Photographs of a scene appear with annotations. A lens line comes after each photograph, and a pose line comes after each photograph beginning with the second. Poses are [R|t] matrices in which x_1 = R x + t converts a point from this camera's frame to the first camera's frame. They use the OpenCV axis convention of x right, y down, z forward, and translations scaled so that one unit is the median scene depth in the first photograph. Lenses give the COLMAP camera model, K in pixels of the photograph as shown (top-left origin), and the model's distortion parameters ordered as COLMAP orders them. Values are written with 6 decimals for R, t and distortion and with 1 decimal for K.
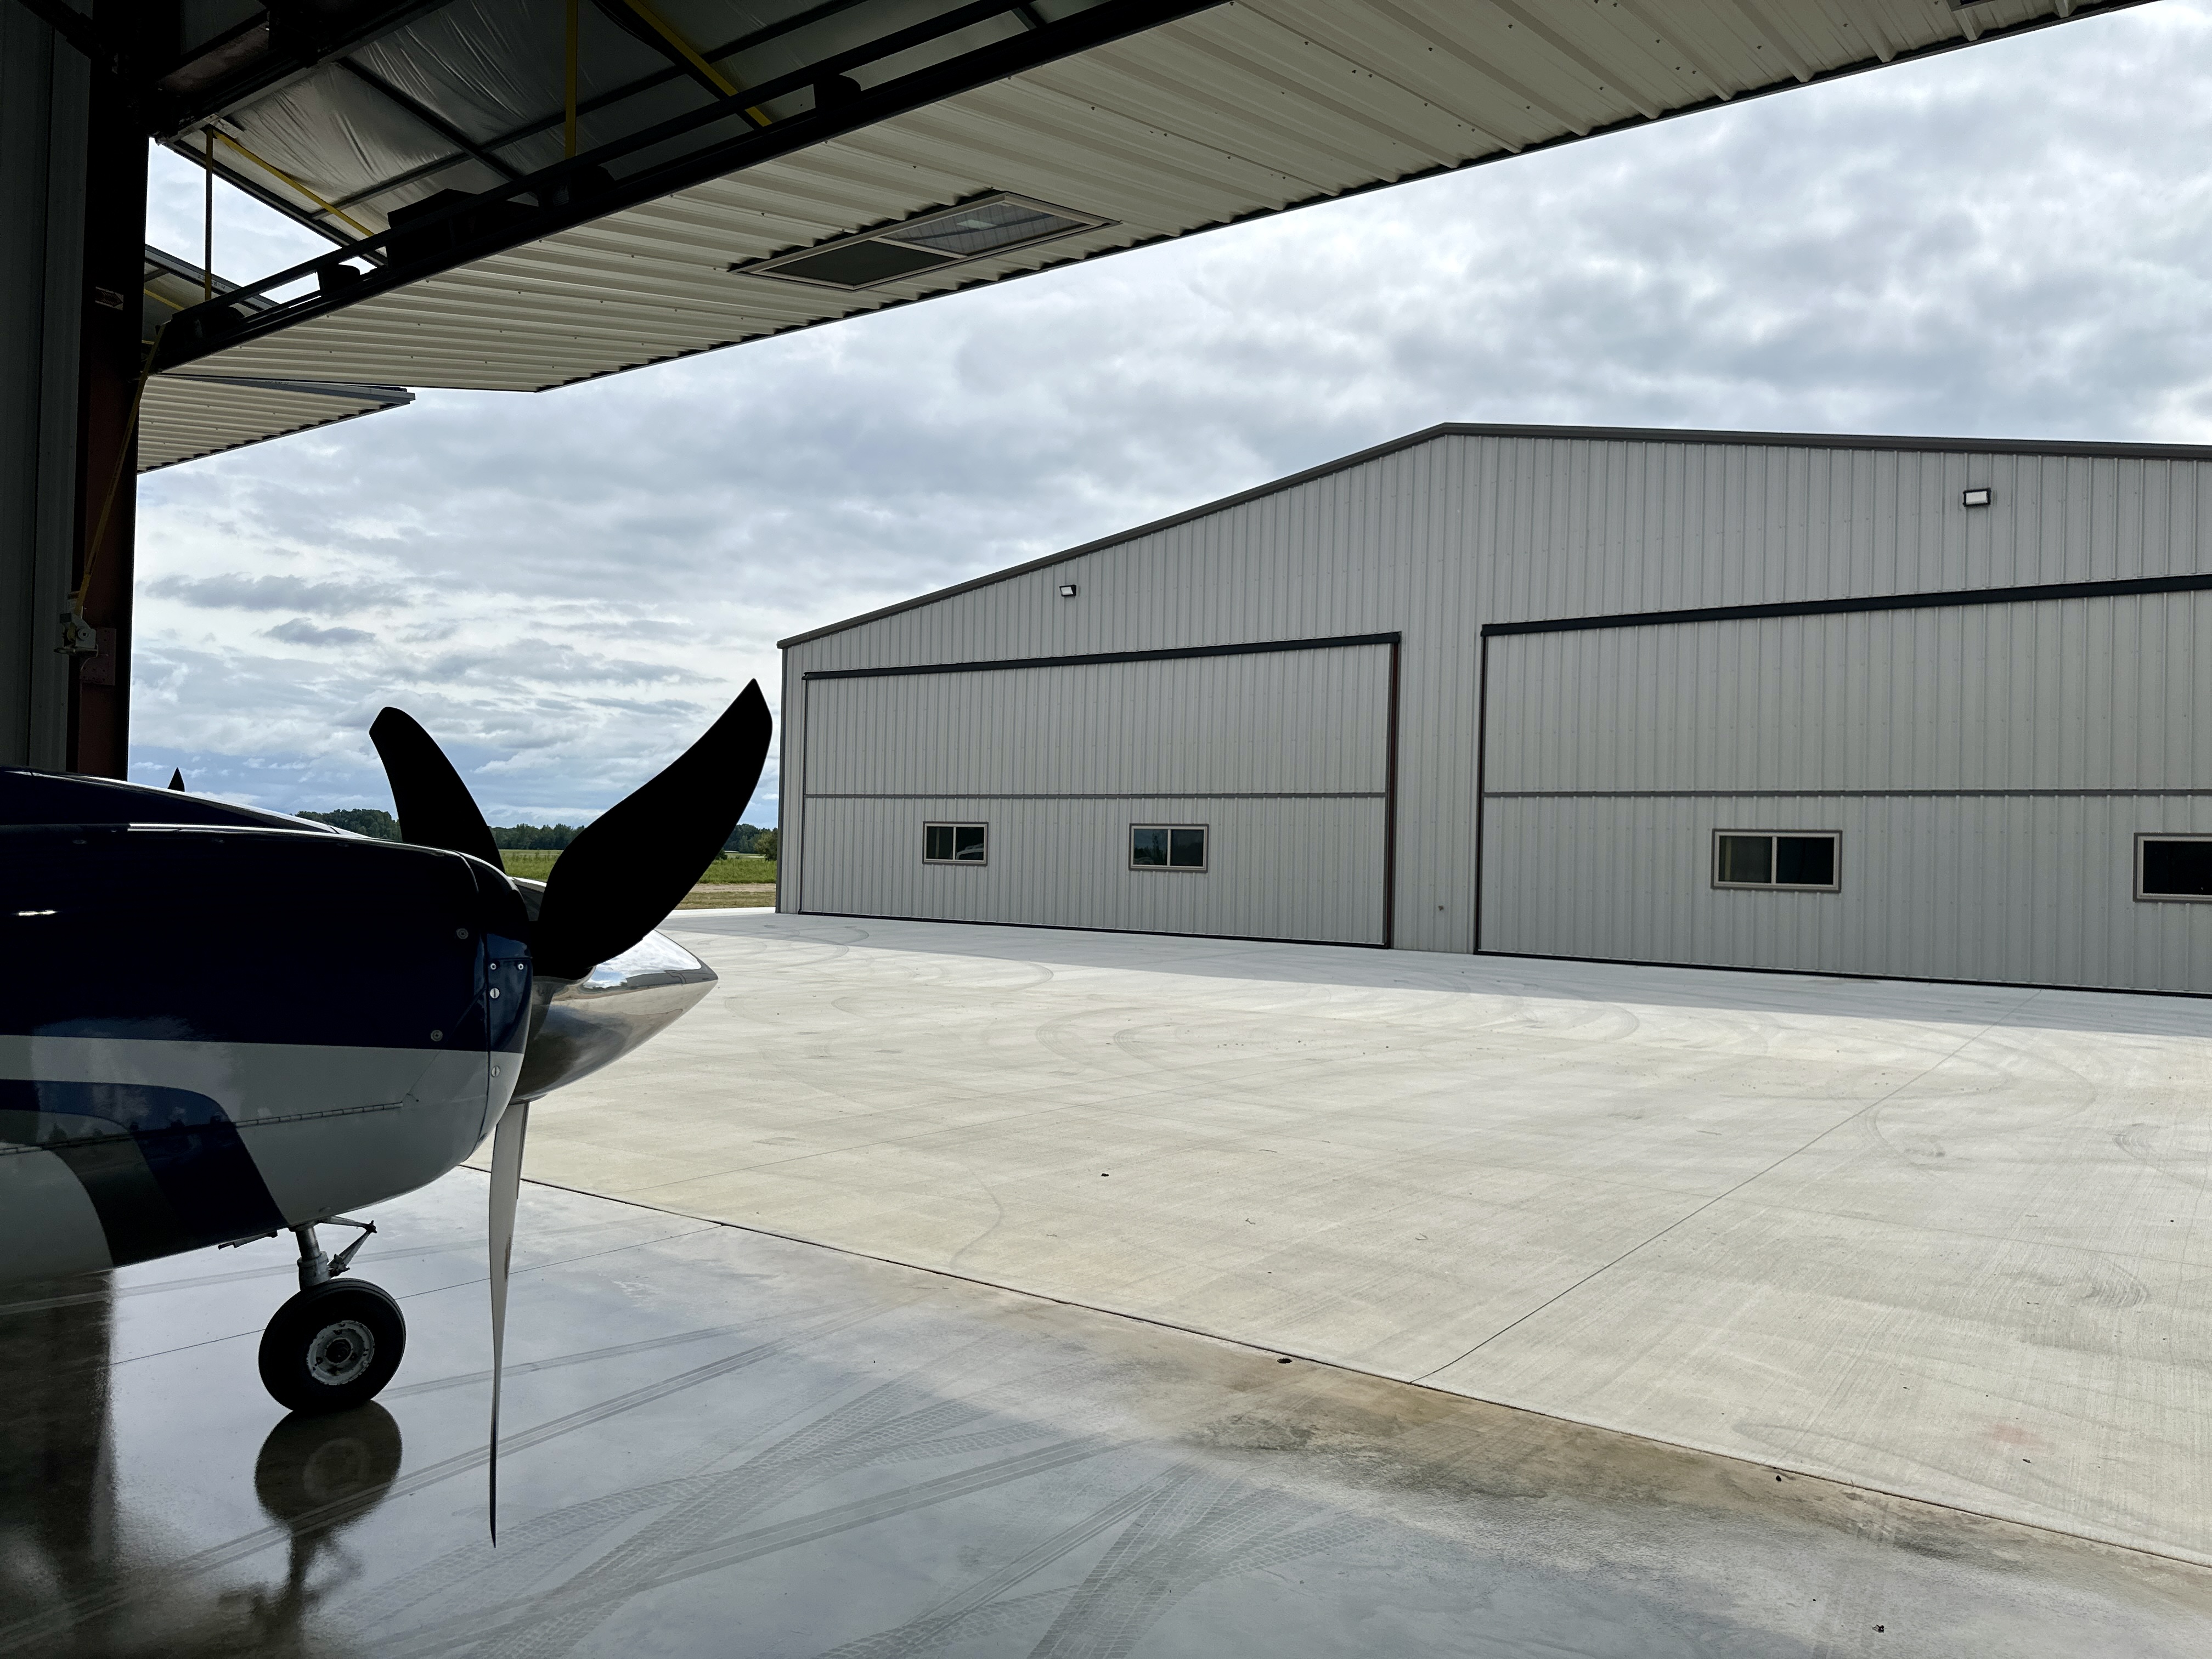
lens RADIAL K [[1566.0, 0, 1106.0], [0, 1566.0, 829.5], [0, 0, 1]] dist [-0.002050, -0.005495]
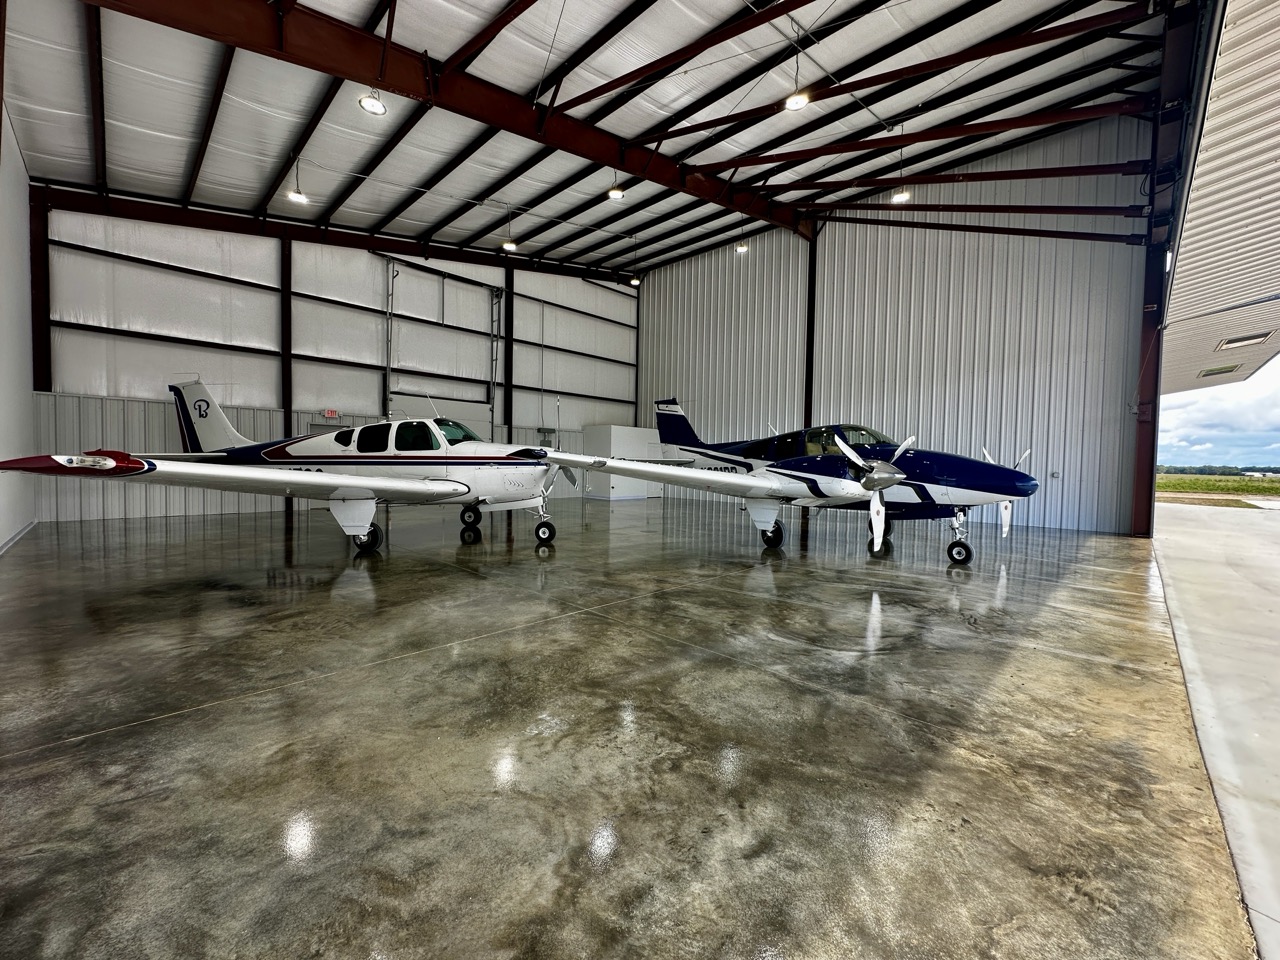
lens RADIAL K [[508.2, 0, 640.0], [0, 508.2, 480.0], [0, 0, 1]] dist [0.036170, -0.014923]
pose [[-0.152757, 0.021291, -0.988034, 1.513012], [-0.010417, 0.999678, 0.023152, 0.050832], [0.988209, 0.013829, -0.152486, 0.161789]]
